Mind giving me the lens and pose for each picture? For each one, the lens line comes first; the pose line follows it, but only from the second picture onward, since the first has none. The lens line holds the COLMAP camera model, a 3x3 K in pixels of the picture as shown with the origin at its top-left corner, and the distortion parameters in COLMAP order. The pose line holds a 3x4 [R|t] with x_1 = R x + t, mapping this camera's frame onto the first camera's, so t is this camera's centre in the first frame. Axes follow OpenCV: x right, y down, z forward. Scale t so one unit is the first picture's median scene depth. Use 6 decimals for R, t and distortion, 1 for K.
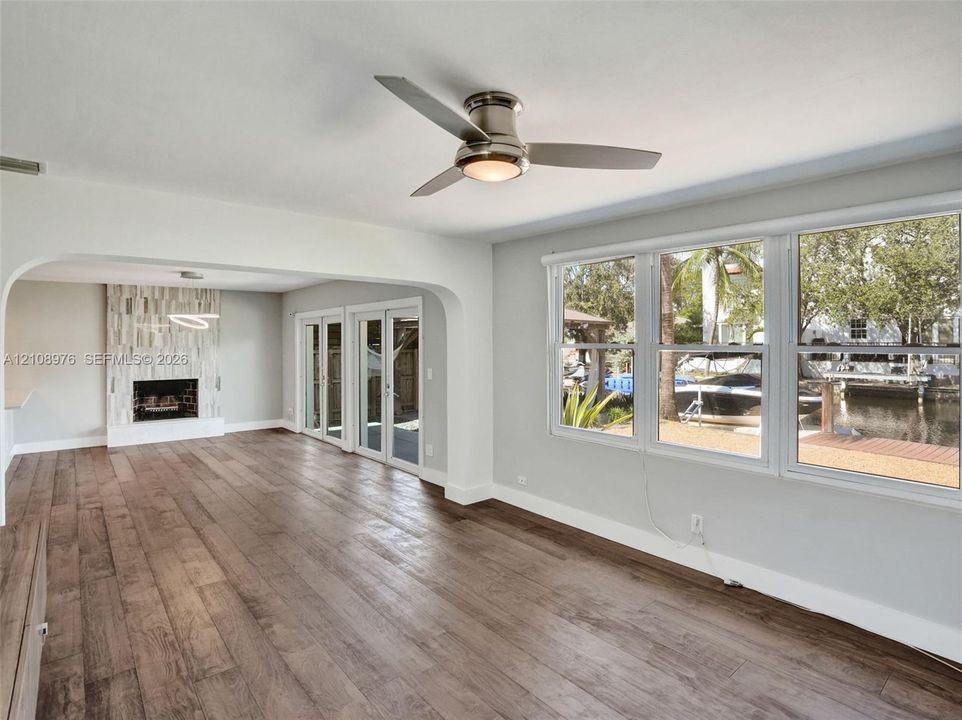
lens RADIAL K [[504.7, 0, 485.5], [0, 504.7, 336.8], [0, 0, 1]] dist [-0.064456, 0.016122]
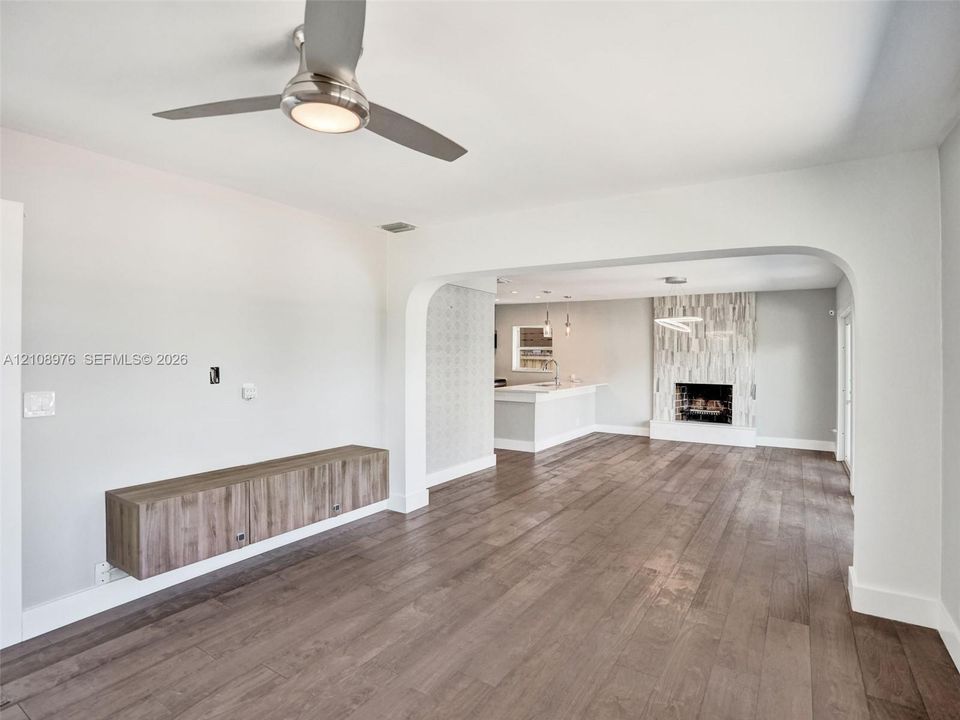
lens RADIAL K [[503.7, 0, 481.1], [0, 503.7, 353.3], [0, 0, 1]] dist [-0.064456, 0.016122]
pose [[0.291434, 0.003208, -0.956586, 0.237453], [0.001236, 0.999992, 0.003730, 0.019688], [0.956590, -0.002270, 0.291428, 0.266547]]
